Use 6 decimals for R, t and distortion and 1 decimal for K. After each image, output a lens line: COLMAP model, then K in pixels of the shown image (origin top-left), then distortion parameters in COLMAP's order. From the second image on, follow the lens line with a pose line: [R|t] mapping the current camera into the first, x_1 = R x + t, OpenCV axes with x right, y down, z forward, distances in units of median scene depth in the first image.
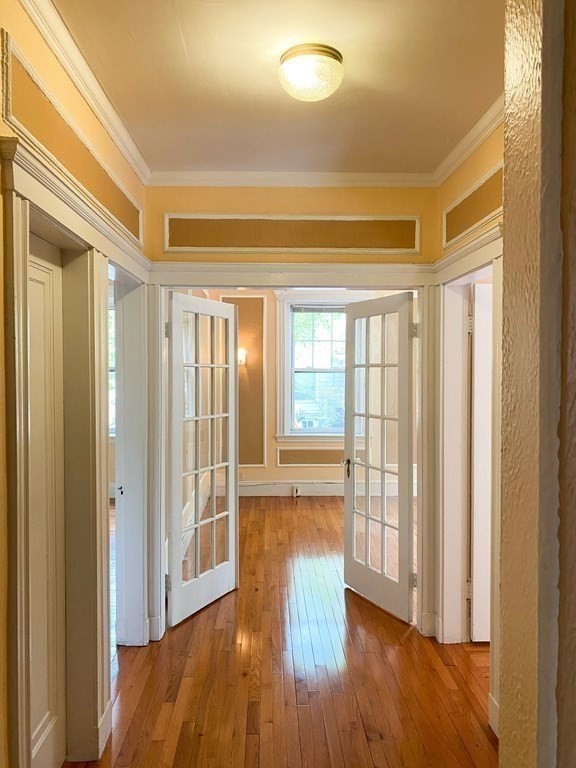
lens RADIAL K [[582.6, 0, 287.3], [0, 582.6, 382.6], [0, 0, 1]] dist [0.001913, 0.000092]
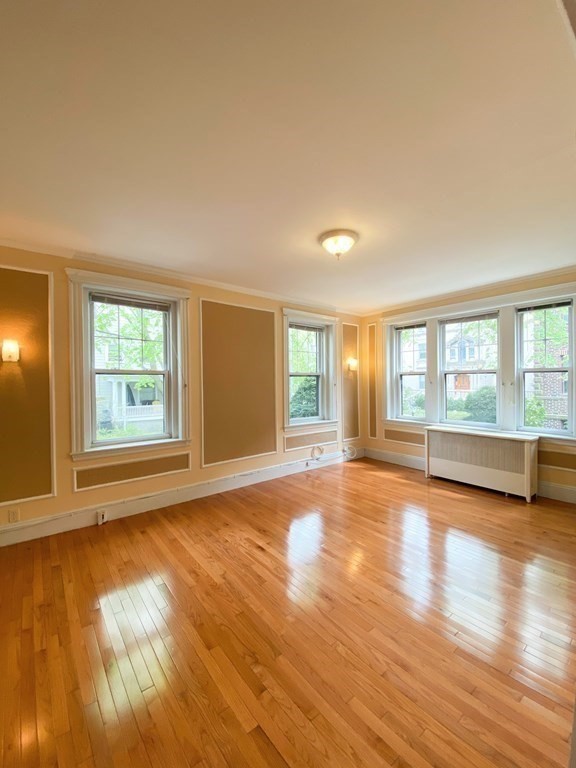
lens RADIAL K [[310.7, 0, 292.0], [0, 310.7, 385.0], [0, 0, 1]] dist [-0.013396, -0.005525]
pose [[0.793147, -0.014324, 0.608862, -0.034187], [0.022689, 0.999724, -0.006037, 0.008192], [-0.608608, 0.018603, 0.793253, 0.487247]]
